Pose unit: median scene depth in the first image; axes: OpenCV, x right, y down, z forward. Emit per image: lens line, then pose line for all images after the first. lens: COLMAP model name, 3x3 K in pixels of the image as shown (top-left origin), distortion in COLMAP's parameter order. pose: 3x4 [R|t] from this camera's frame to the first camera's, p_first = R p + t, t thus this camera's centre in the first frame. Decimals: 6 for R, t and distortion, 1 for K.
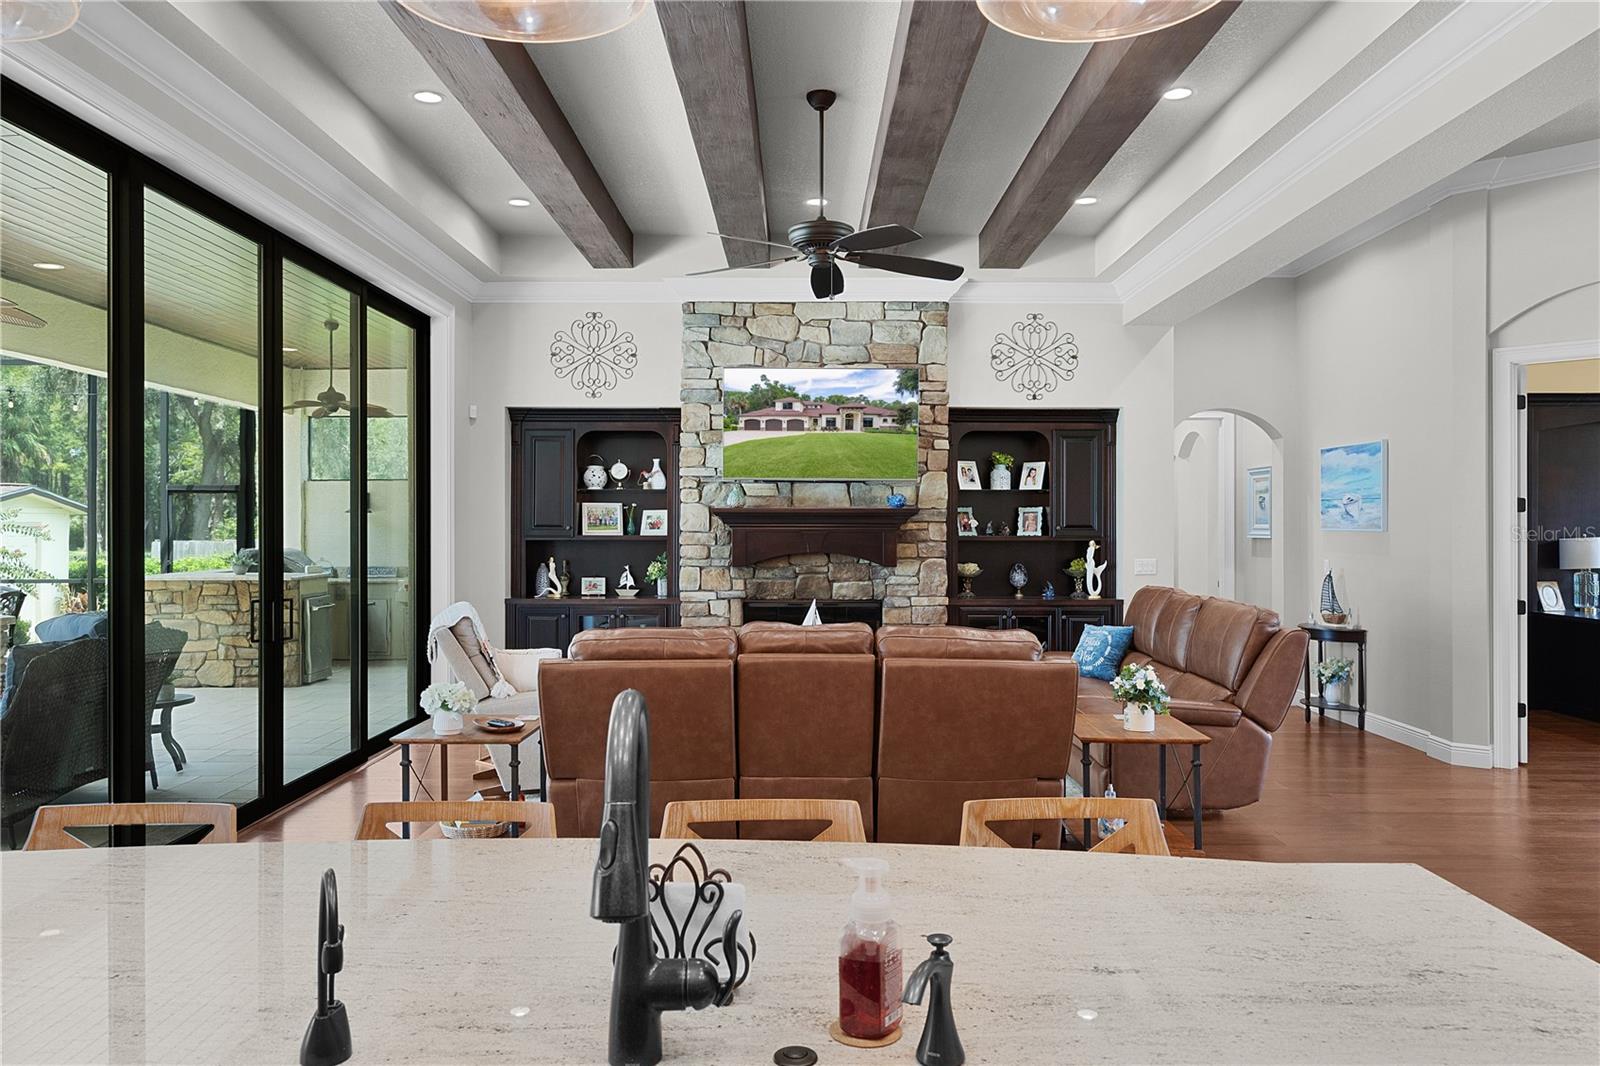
lens RADIAL K [[1134.9, 0, 793.8], [0, 1134.9, 529.3], [0, 0, 1]] dist [-0.001976, -0.000583]
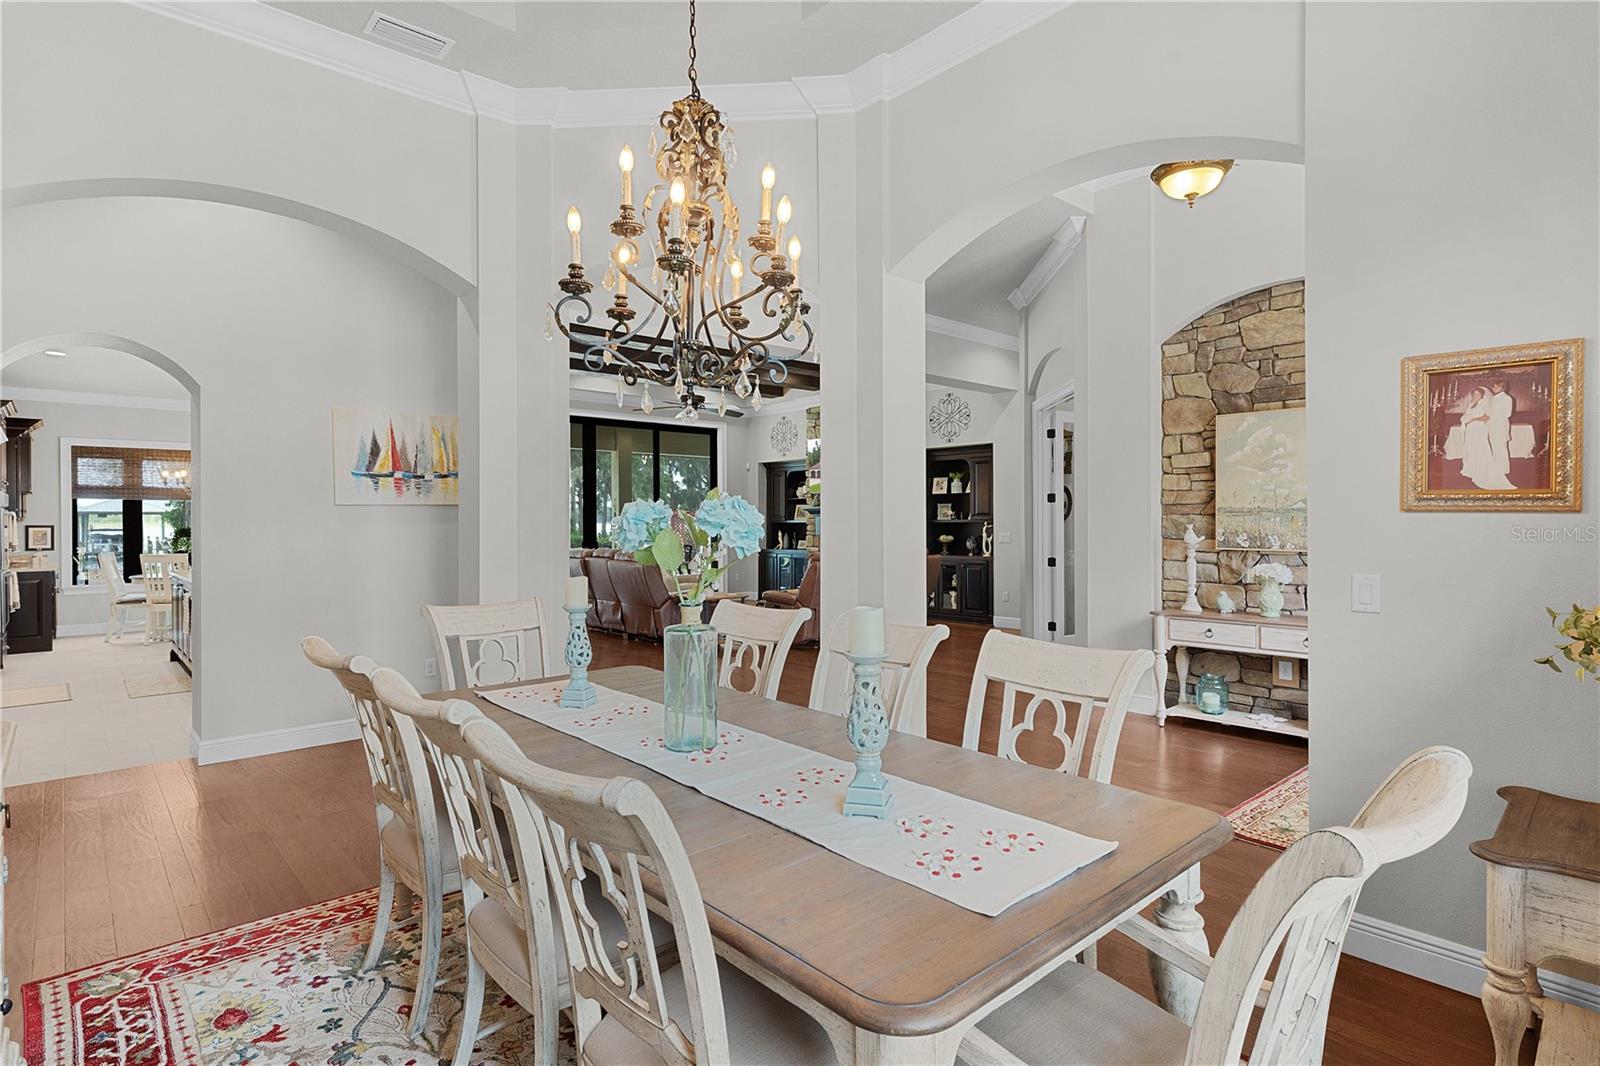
lens RADIAL K [[815.1, 0, 789.0], [0, 815.1, 523.1], [0, 0, 1]] dist [0.000519, -0.000101]
pose [[0.662864, -0.000717, -0.748740, 1.044216], [0.001228, 0.999999, 0.000130, 0.011648], [0.748739, -0.001006, 0.662864, -0.032538]]
